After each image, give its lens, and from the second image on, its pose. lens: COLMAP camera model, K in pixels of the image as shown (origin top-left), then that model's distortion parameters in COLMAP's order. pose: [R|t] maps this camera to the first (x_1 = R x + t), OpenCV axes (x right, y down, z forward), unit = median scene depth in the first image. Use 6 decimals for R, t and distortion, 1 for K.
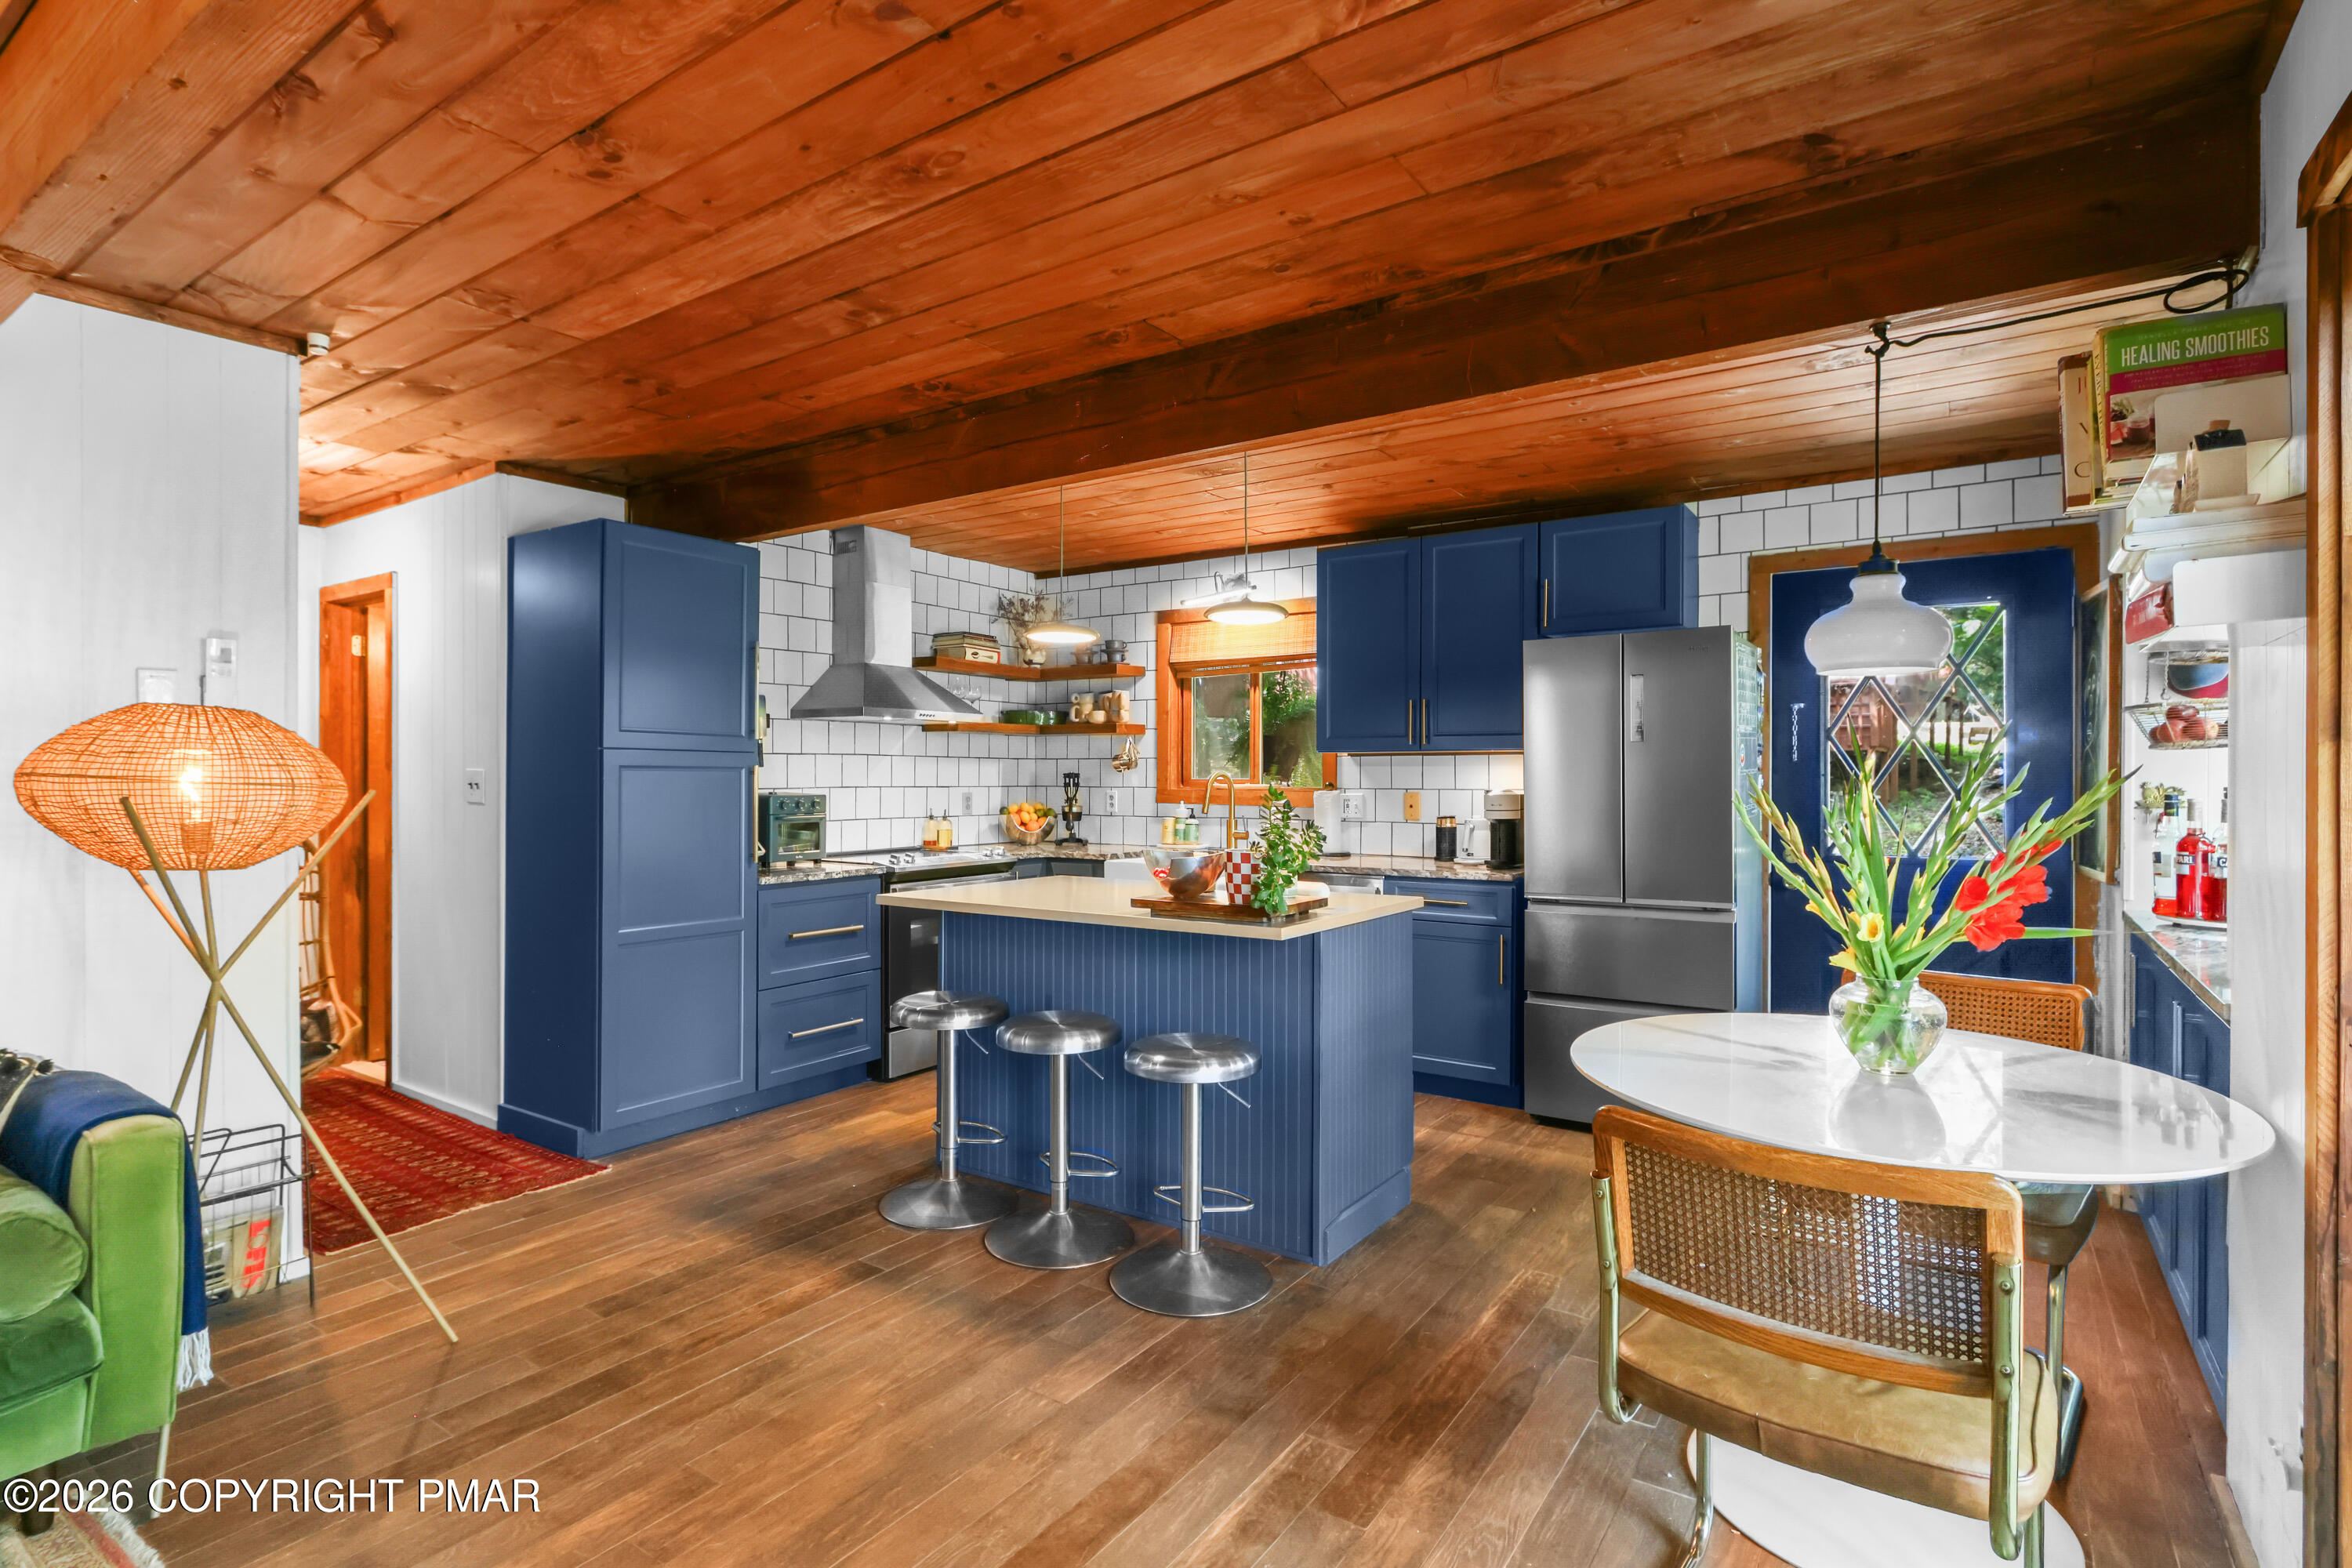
lens RADIAL K [[1167.0, 0, 1167.4], [0, 1167.0, 769.2], [0, 0, 1]] dist [-0.021431, -0.000285]
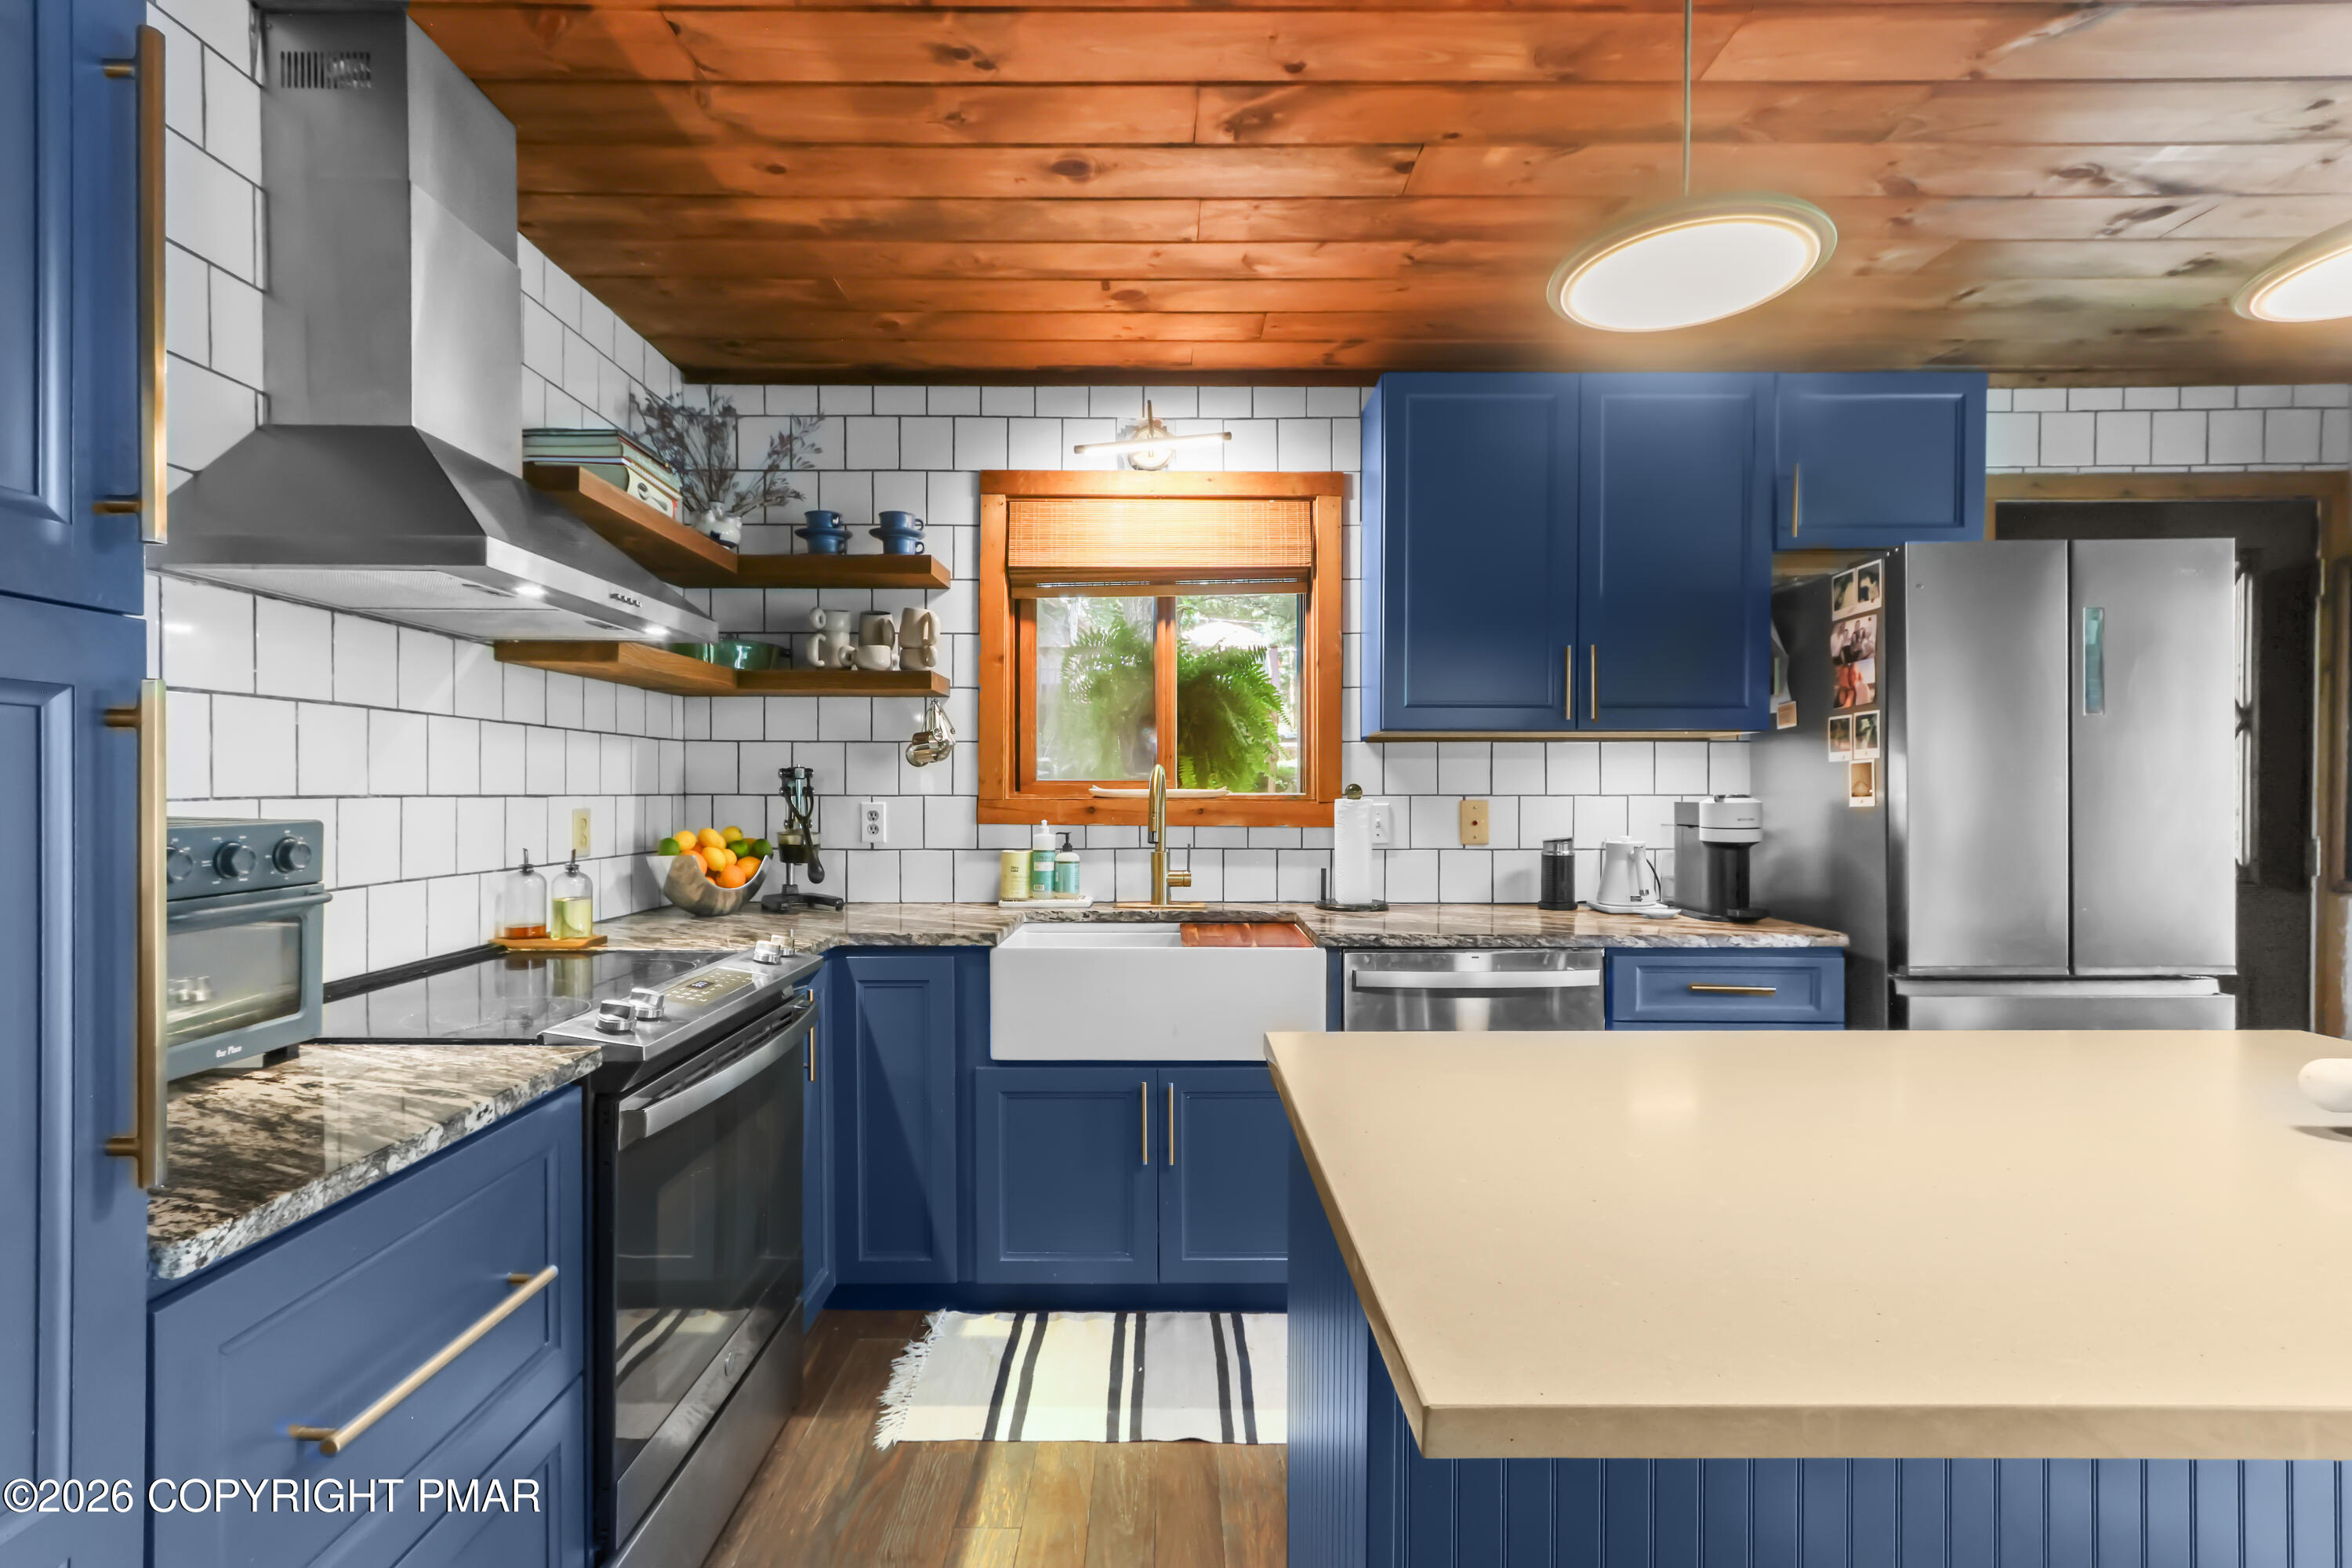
lens RADIAL K [[1110.1, 0, 1176.6], [0, 1110.1, 788.3], [0, 0, 1]] dist [-0.000281, 0.003434]
pose [[0.825664, -0.000558, 0.564162, -0.224654], [-0.002069, 0.999990, 0.004018, 0.010107], [-0.564159, -0.004485, 0.825654, 0.524082]]
